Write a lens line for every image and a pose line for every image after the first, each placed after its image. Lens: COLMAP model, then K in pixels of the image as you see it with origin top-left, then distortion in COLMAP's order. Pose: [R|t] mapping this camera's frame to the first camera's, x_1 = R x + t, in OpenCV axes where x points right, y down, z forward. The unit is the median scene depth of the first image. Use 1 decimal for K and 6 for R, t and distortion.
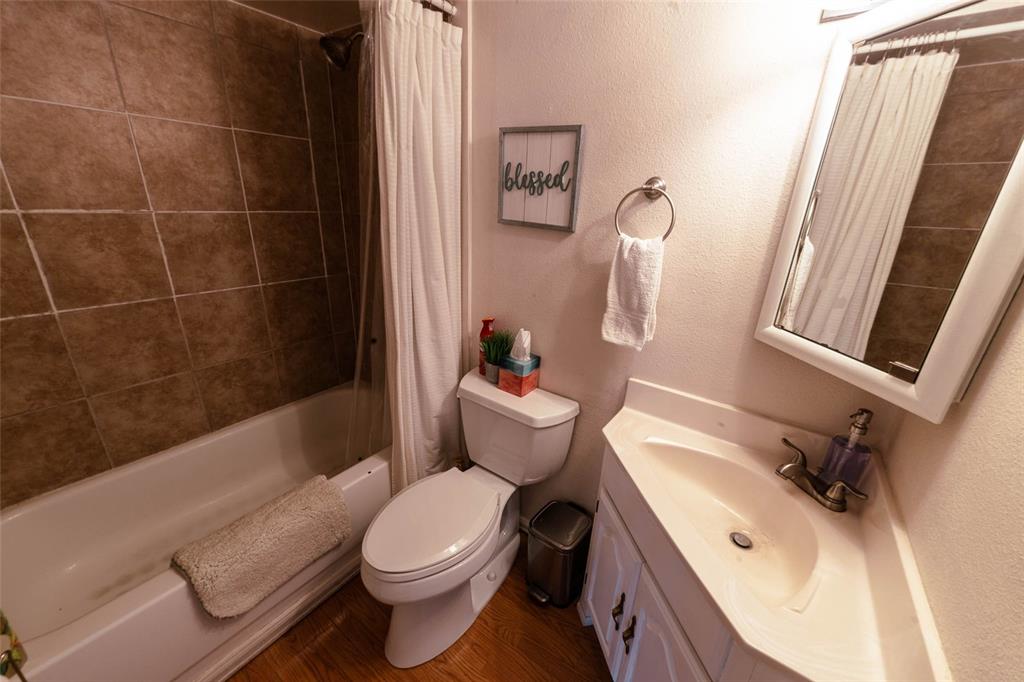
lens RADIAL K [[391.4, 0, 510.9], [0, 391.4, 342.3], [0, 0, 1]] dist [-0.007655, 0.000524]
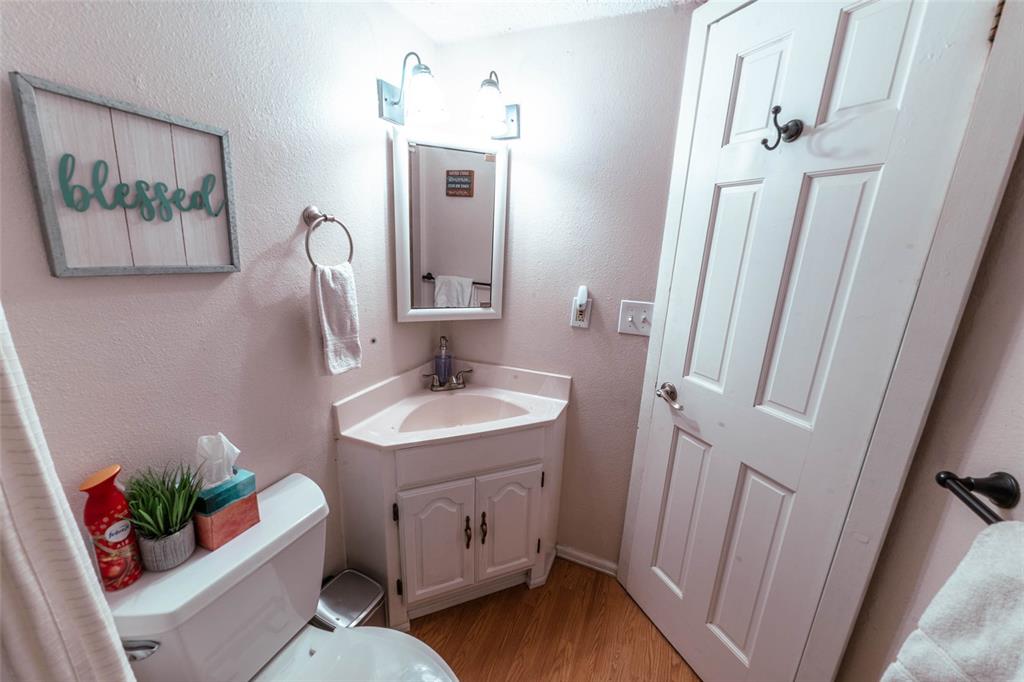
lens RADIAL K [[391.4, 0, 511.7], [0, 391.4, 340.7], [0, 0, 1]] dist [-0.007655, 0.000524]
pose [[-0.219430, -0.288258, 0.932072, -0.677489], [0.299148, 0.889458, 0.345505, -0.263298], [-0.928634, 0.354642, -0.108942, 0.643159]]
